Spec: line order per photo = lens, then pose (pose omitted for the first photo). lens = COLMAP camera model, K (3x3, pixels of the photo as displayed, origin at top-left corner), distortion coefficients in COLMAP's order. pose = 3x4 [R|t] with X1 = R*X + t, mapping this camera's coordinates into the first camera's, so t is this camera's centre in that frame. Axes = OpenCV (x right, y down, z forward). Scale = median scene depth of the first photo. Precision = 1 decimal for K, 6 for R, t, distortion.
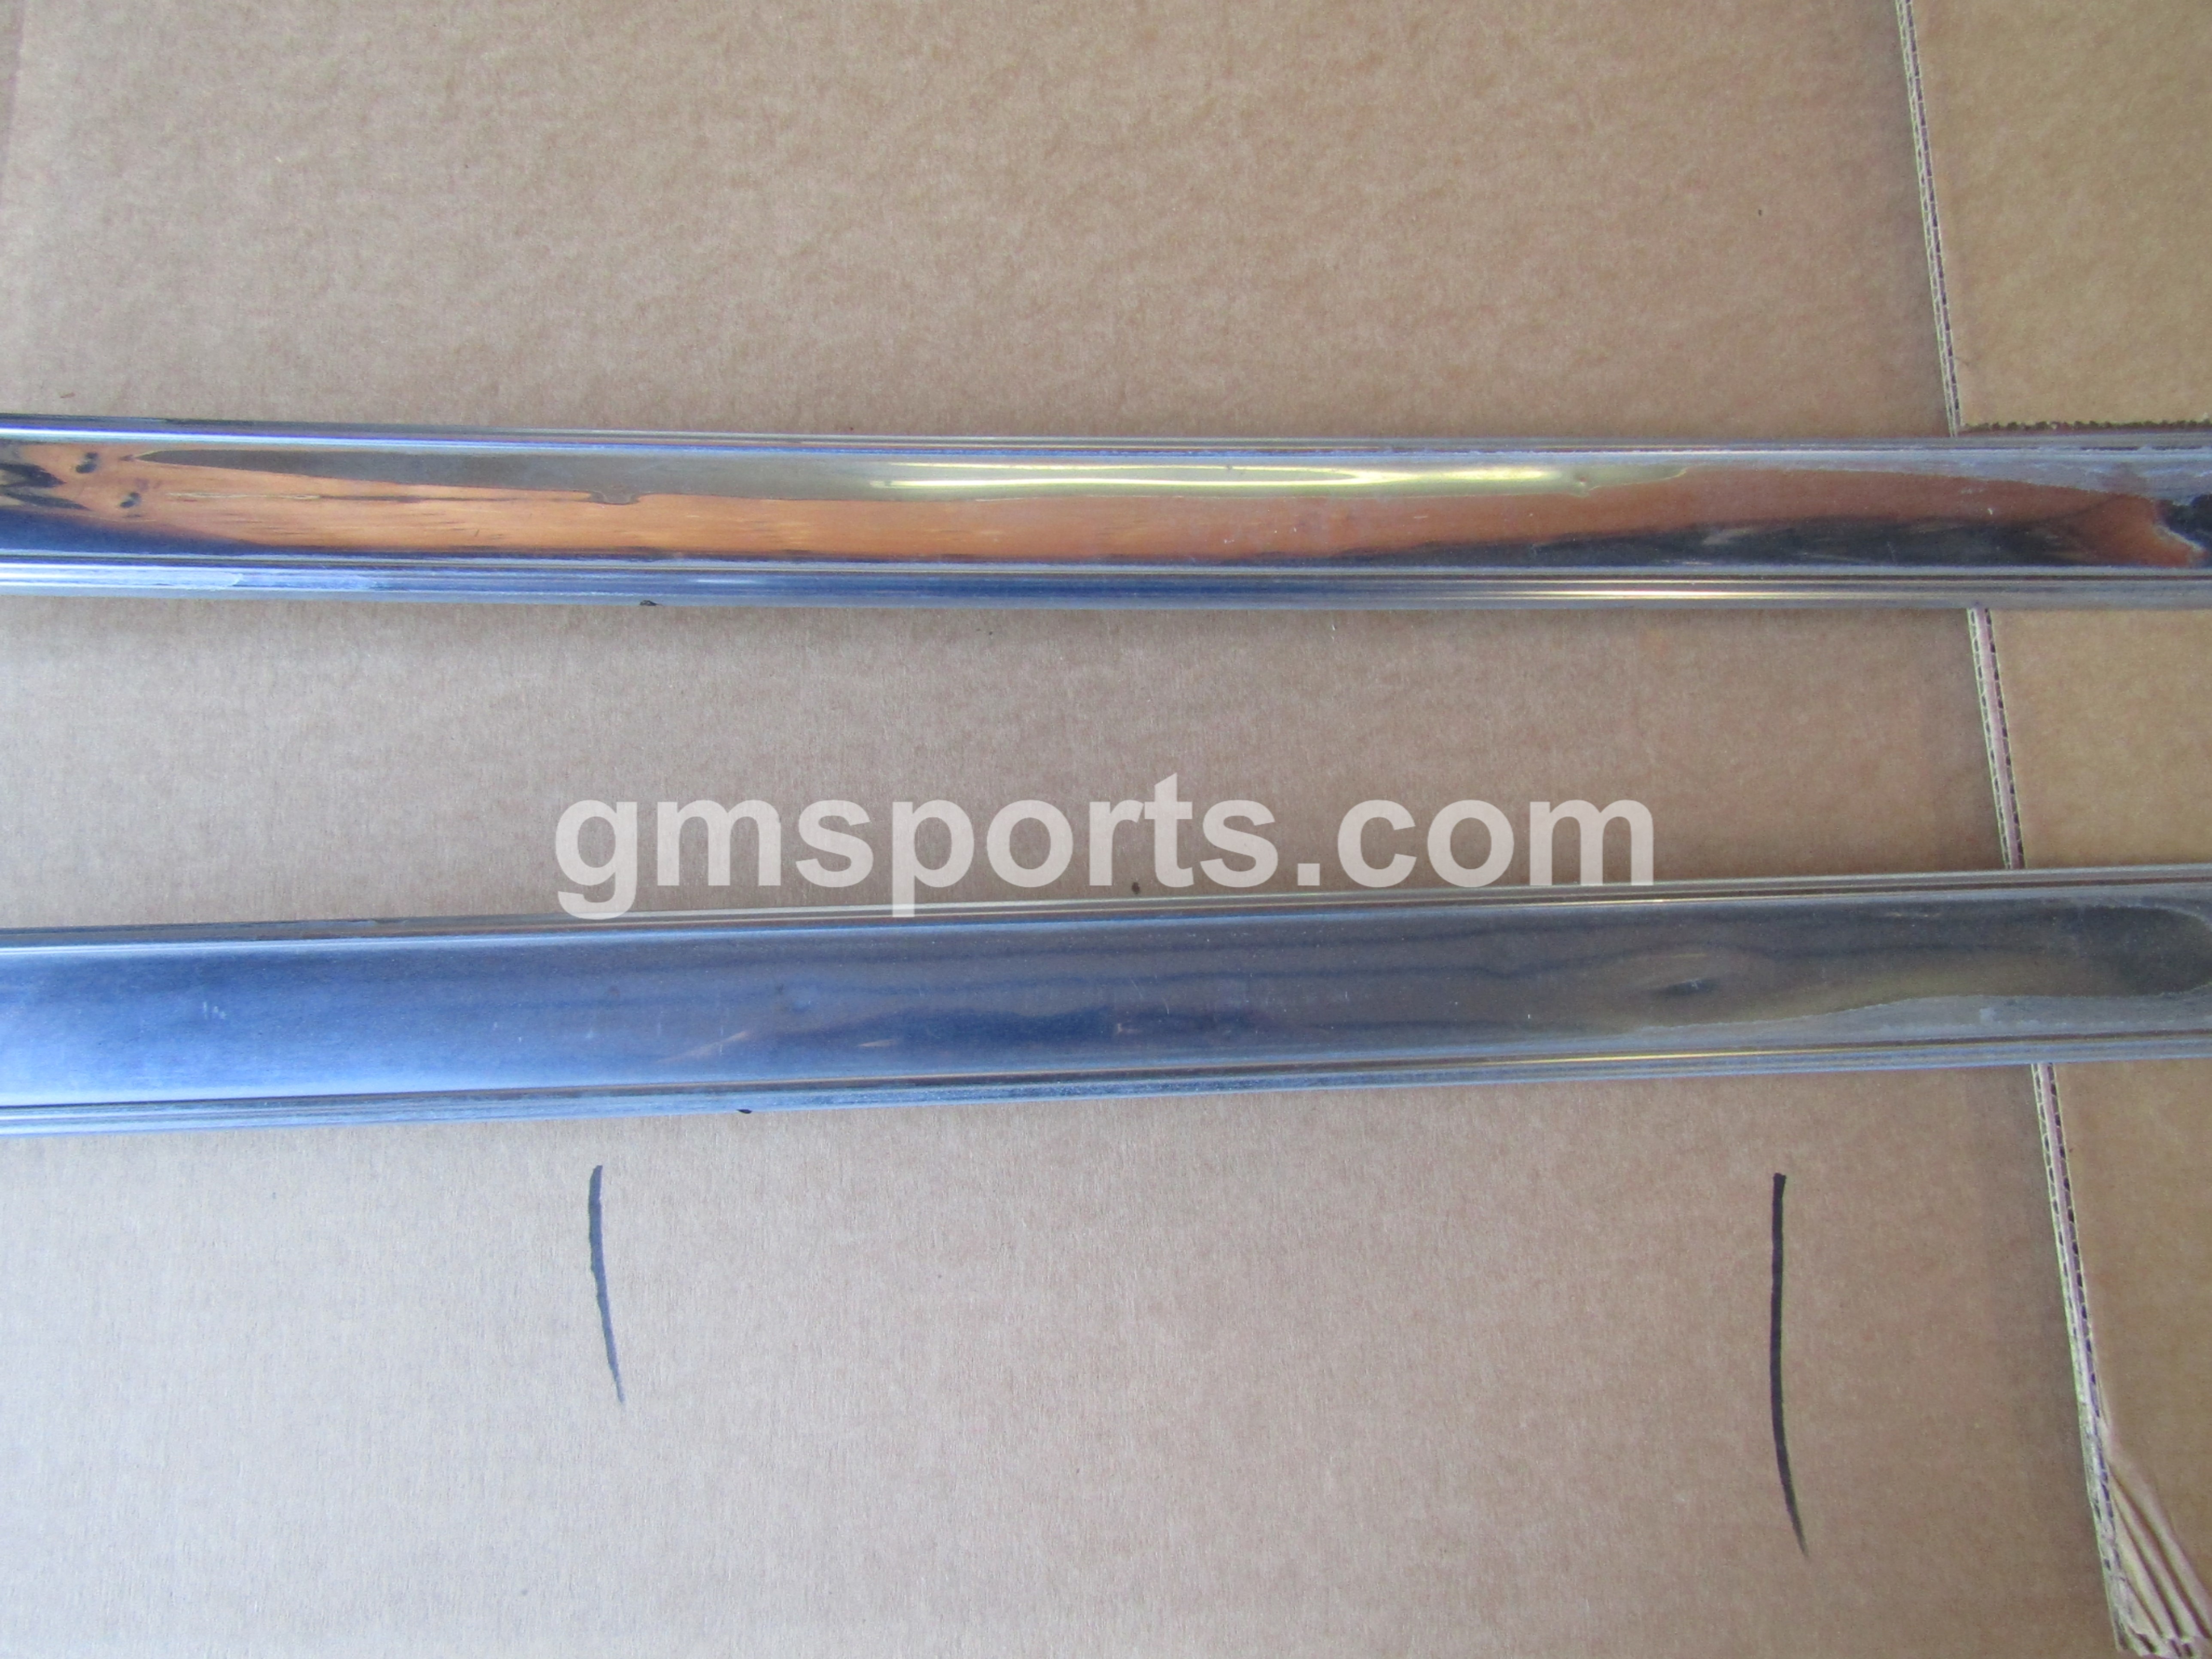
lens RADIAL K [[2892.8, 0, 1106.0], [0, 2892.8, 829.5], [0, 0, 1]] dist [-0.001864, -0.031297]
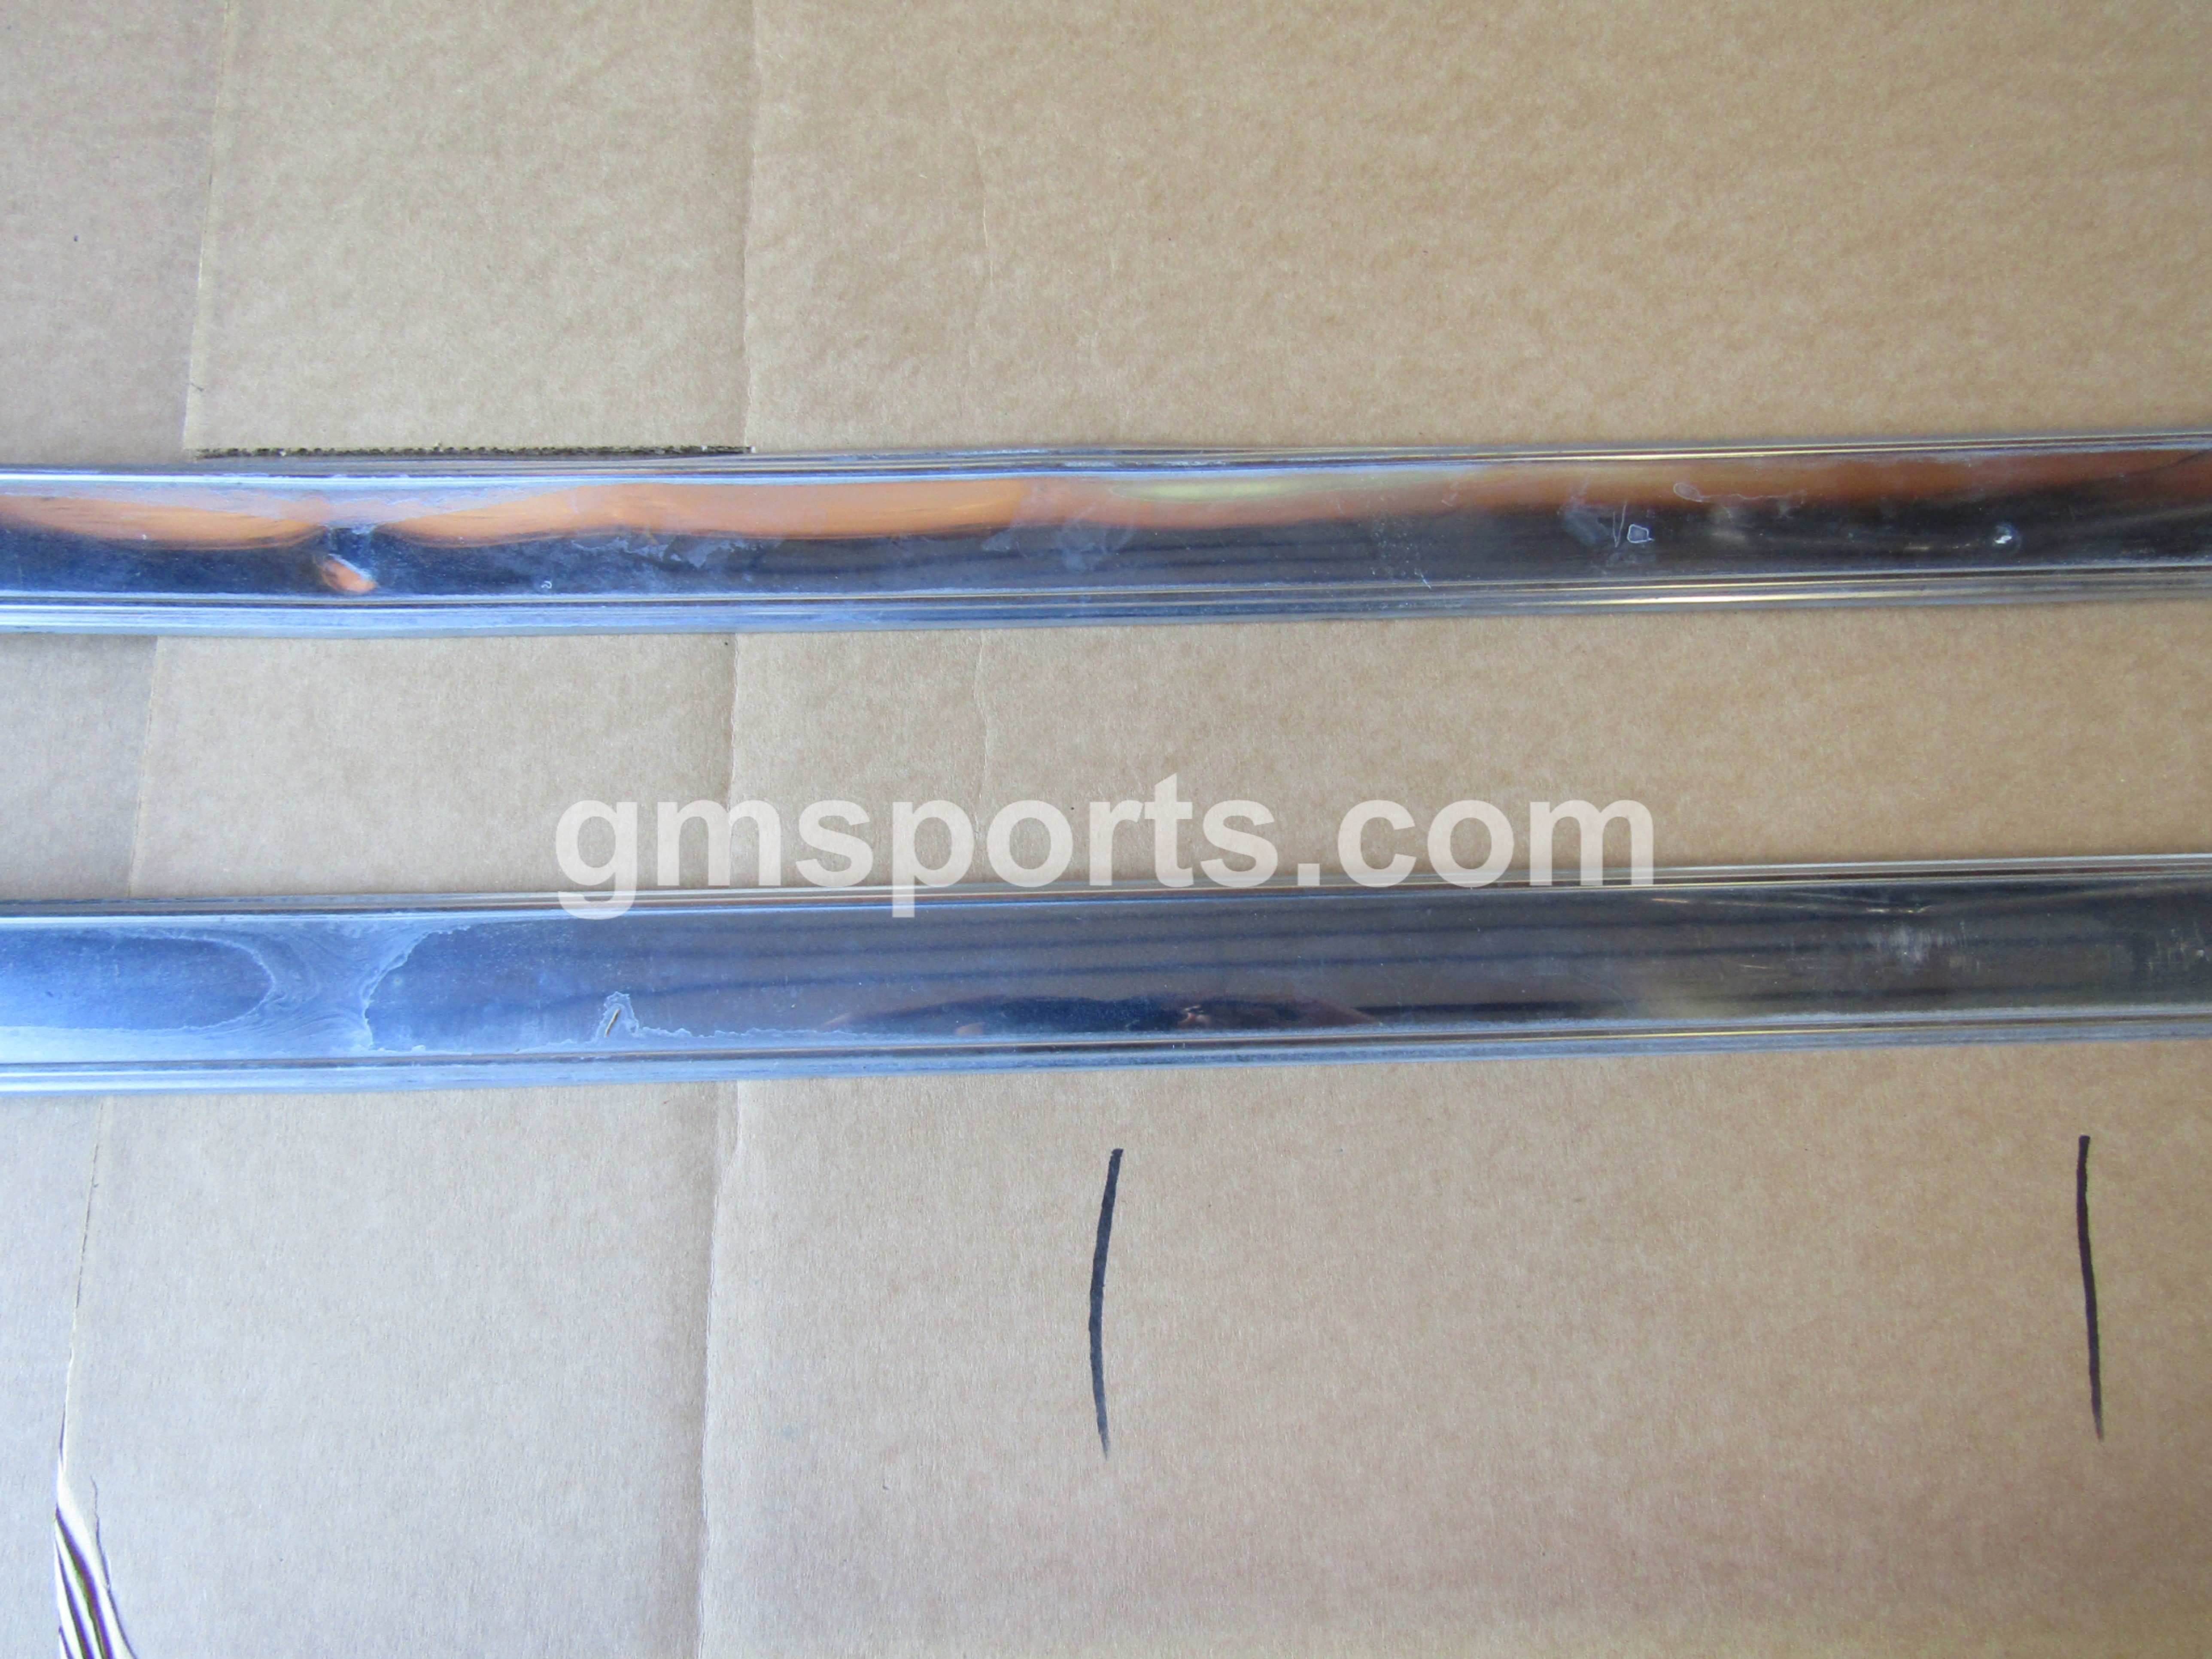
lens RADIAL K [[2780.6, 0, 1106.1], [0, 2780.6, 730.4], [0, 0, 1]] dist [-0.027265, -0.019682]
pose [[0.999658, 0.013831, -0.022174, 0.623219], [-0.014532, 0.999389, -0.031790, -0.017342], [0.021721, 0.032102, 0.999249, 0.053424]]
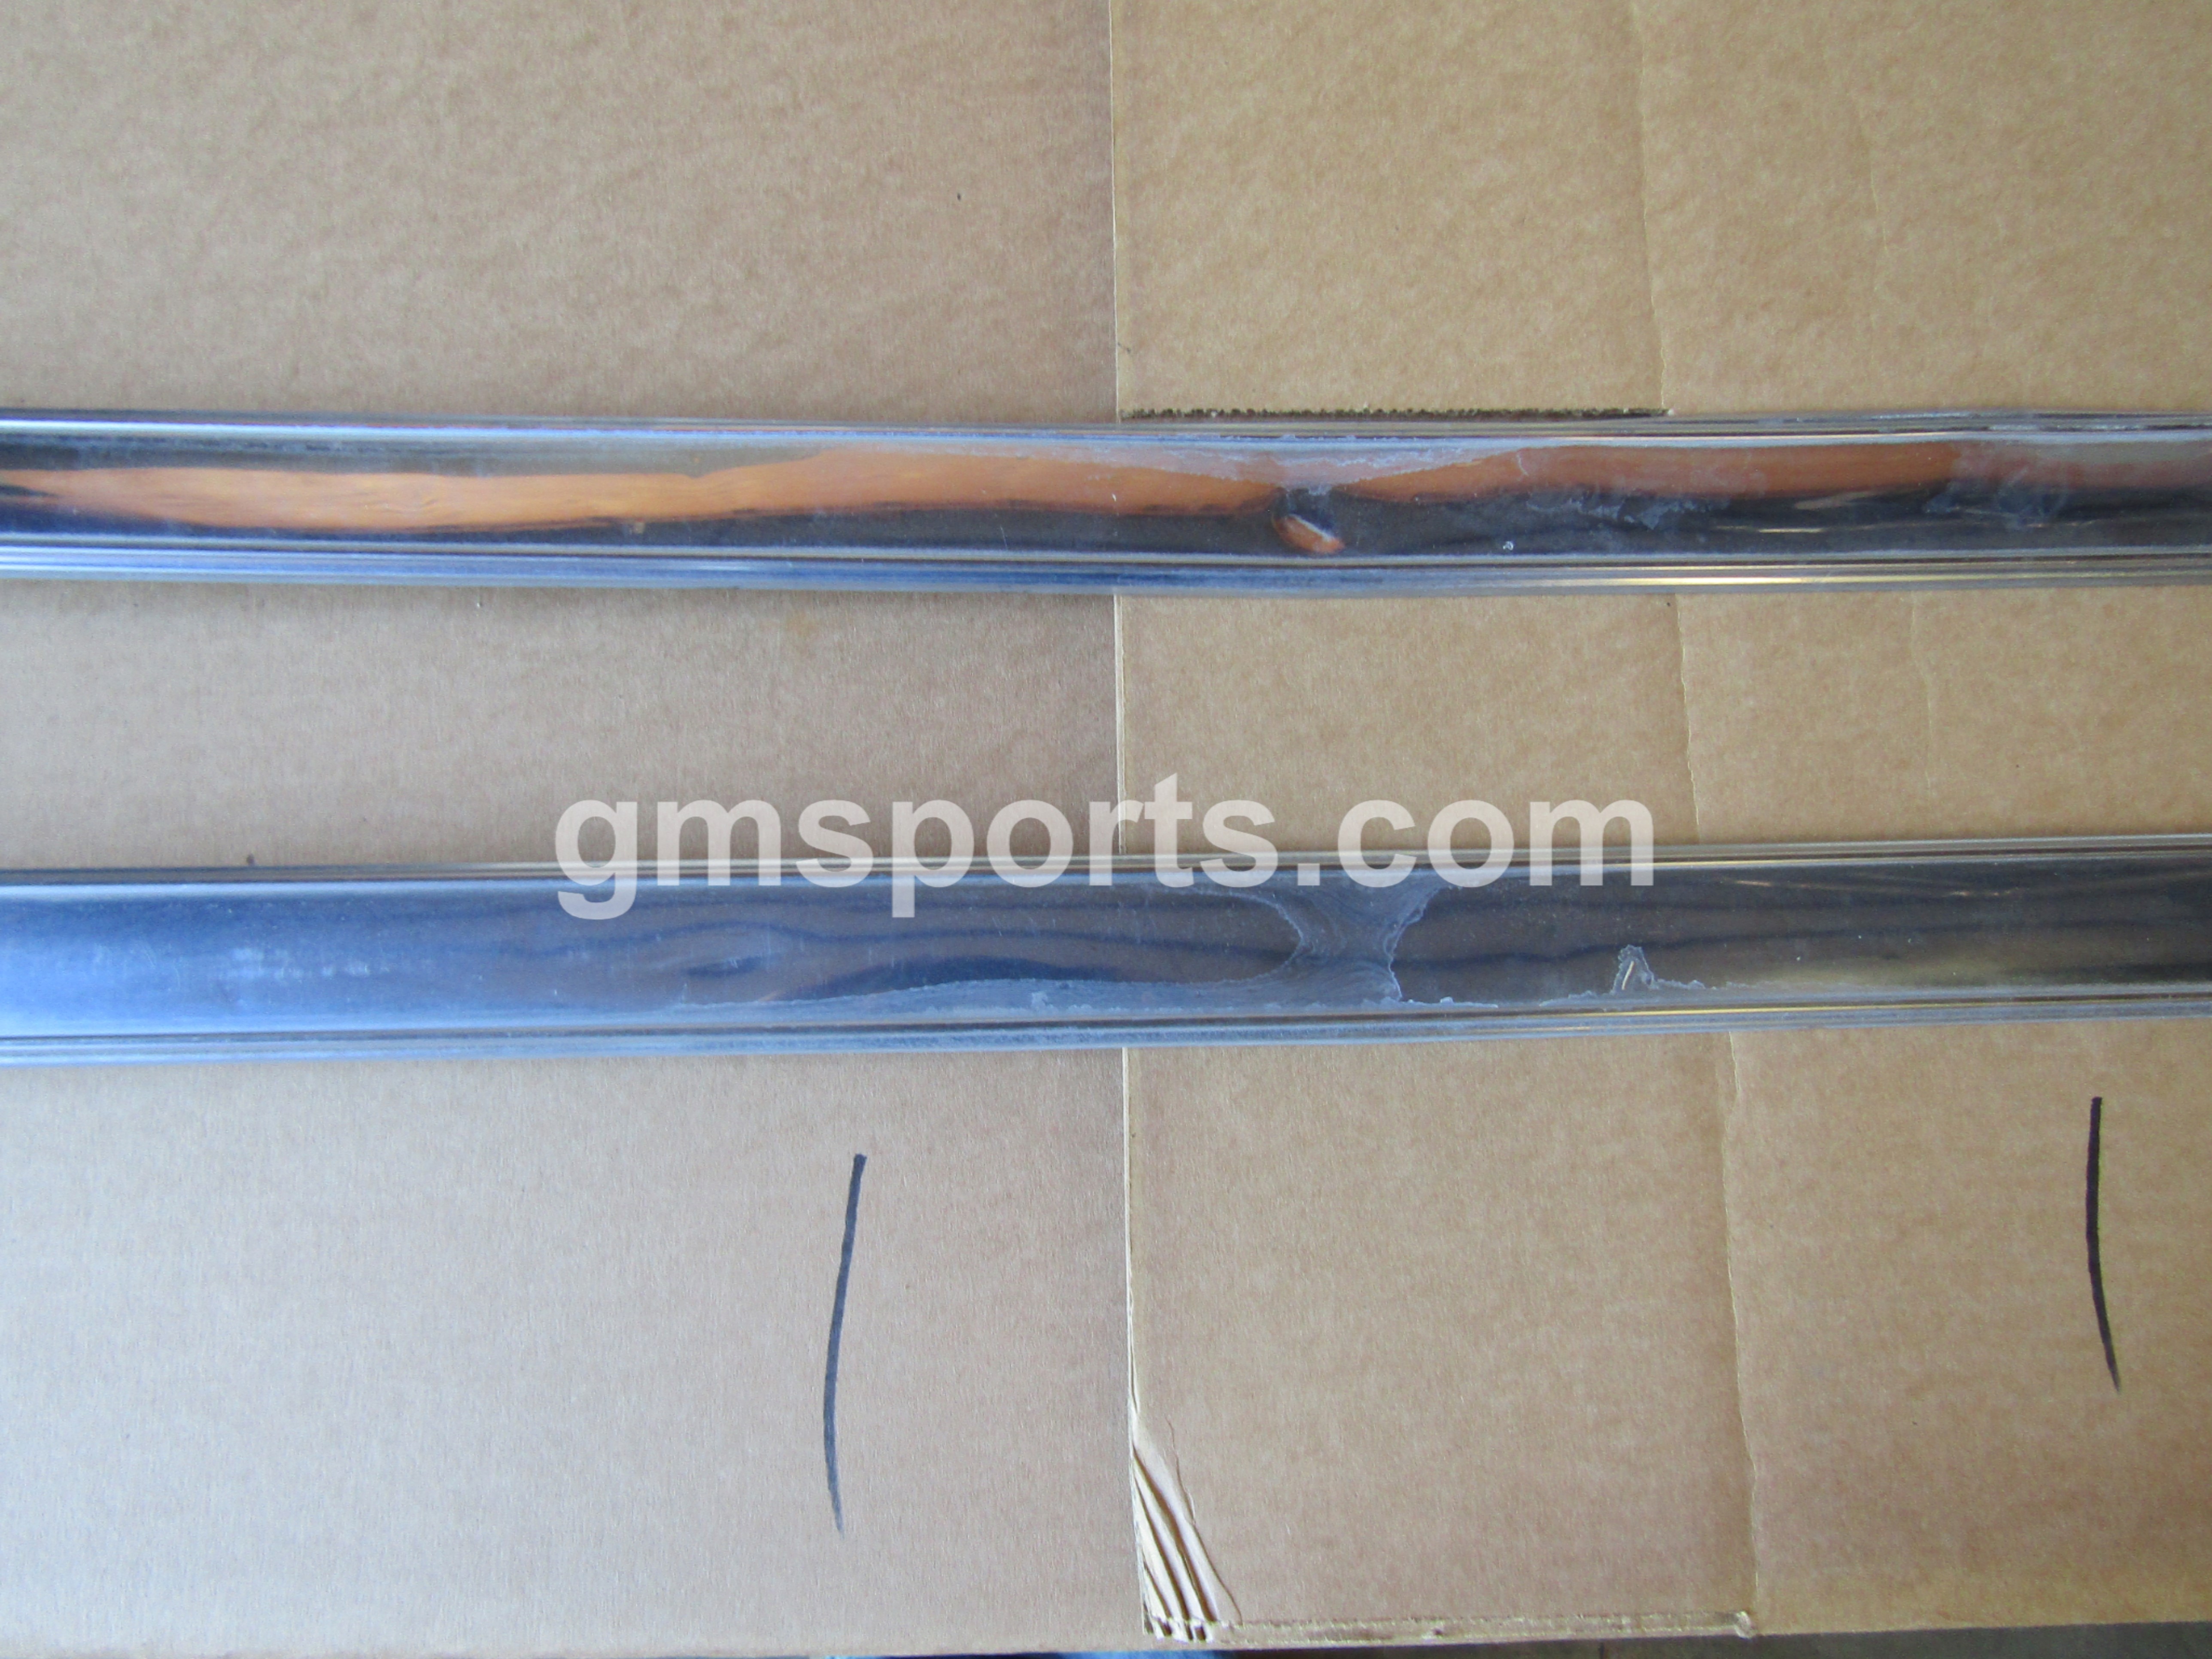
lens RADIAL K [[2824.0, 0, 1106.0], [0, 2824.0, 829.5], [0, 0, 1]] dist [-0.011068, -0.029019]
pose [[0.999855, 0.014891, -0.008222, 0.295789], [-0.014785, 0.999809, 0.012768, -0.007077], [0.008410, -0.012645, 0.999885, 0.017857]]
